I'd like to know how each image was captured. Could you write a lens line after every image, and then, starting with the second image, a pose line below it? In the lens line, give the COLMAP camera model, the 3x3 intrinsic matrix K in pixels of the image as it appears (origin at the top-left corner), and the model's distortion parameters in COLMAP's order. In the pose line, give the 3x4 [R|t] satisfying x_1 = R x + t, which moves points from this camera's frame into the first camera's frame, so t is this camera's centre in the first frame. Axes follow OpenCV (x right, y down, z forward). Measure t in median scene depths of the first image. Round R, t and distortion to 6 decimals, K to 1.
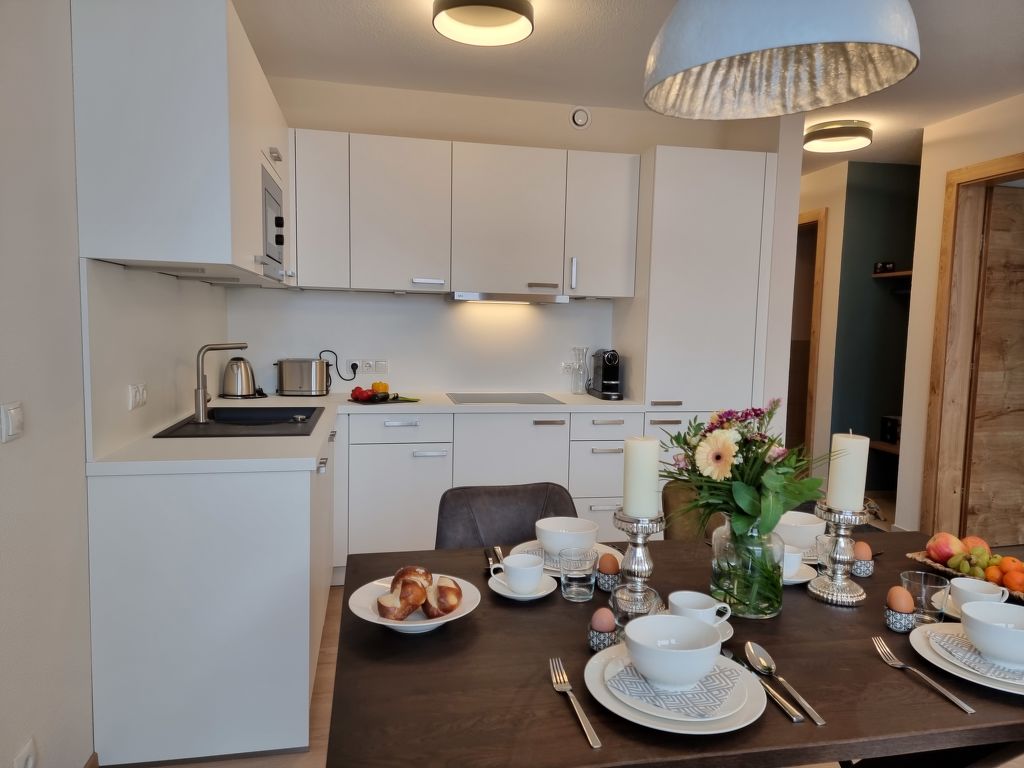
lens RADIAL K [[705.0, 0, 511.5], [0, 705.0, 379.9], [0, 0, 1]] dist [0.092425, -0.083313]
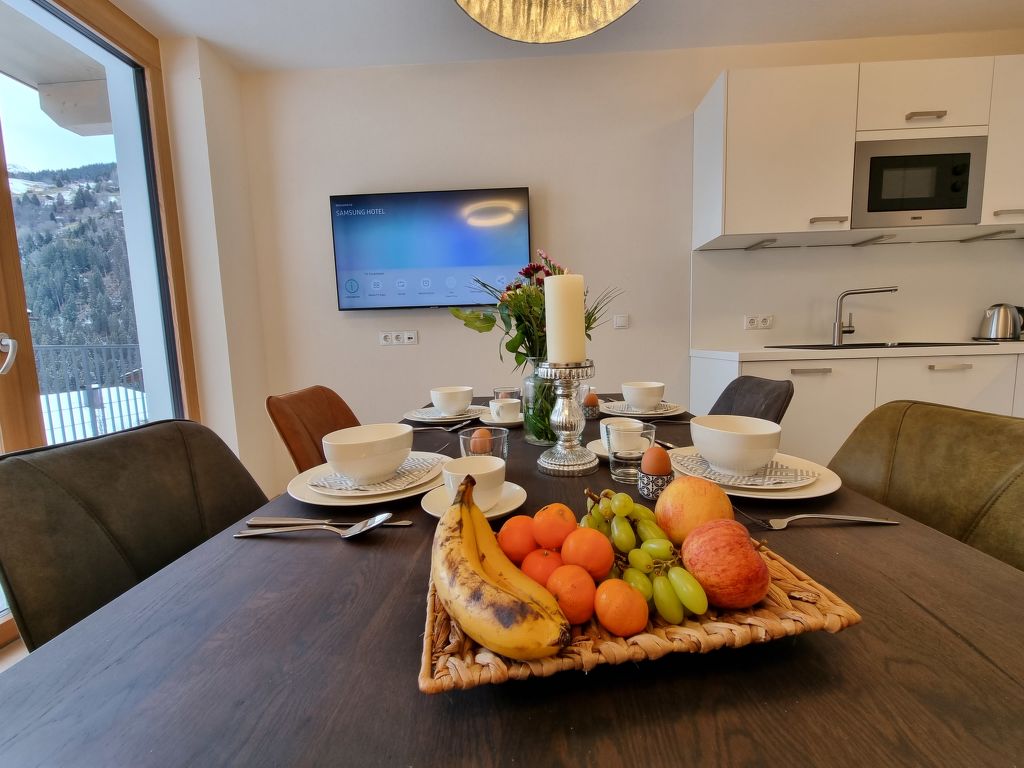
lens RADIAL K [[419.7, 0, 524.4], [0, 419.7, 384.3], [0, 0, 1]] dist [-0.000906, 0.000178]
pose [[-0.223241, 0.090264, -0.970575, 0.413544], [-0.055494, 0.992911, 0.105106, 0.064419], [0.973182, 0.077325, -0.216650, 0.453855]]
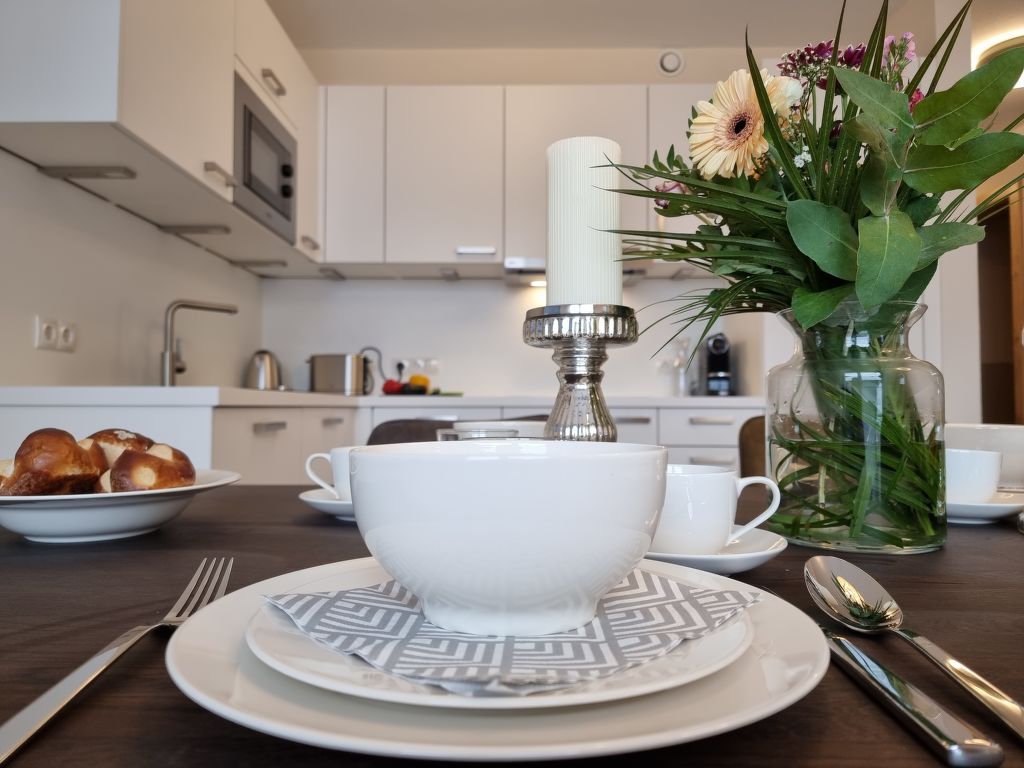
lens RADIAL K [[721.9, 0, 508.1], [0, 721.9, 376.7], [0, 0, 1]] dist [0.059632, -0.095788]
pose [[0.977342, -0.026801, -0.209961, 0.091582], [0.000055, 0.991983, -0.126371, 0.113541], [0.211665, 0.123496, 0.969509, 0.219687]]
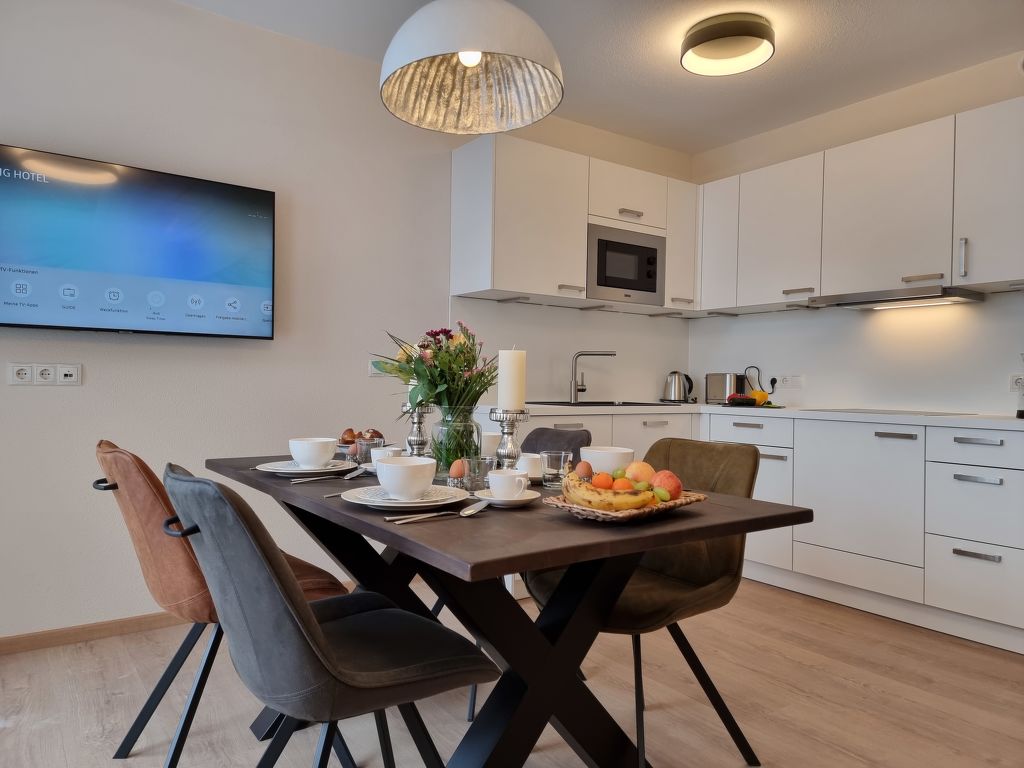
lens RADIAL K [[705.0, 0, 511.5], [0, 705.0, 379.9], [0, 0, 1]] dist [0.092425, -0.083313]
pose [[0.417642, -0.018228, -0.908429, 0.659303], [-0.081795, 0.994985, -0.057569, 0.082841], [0.904922, 0.098348, 0.414057, 0.214652]]
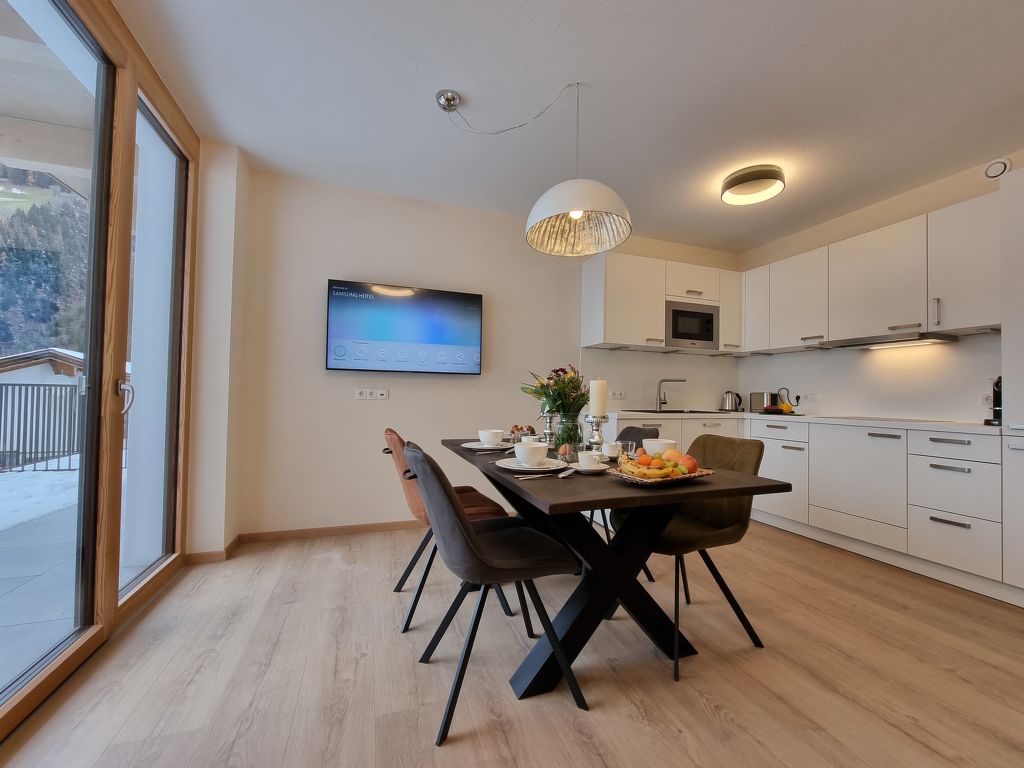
lens RADIAL K [[419.7, 0, 524.4], [0, 419.7, 384.3], [0, 0, 1]] dist [-0.000906, 0.000178]
pose [[0.167841, -0.044641, -0.984803, 0.686173], [-0.094046, 0.993693, -0.061072, 0.076468], [0.981318, 0.102867, 0.162584, 0.252939]]
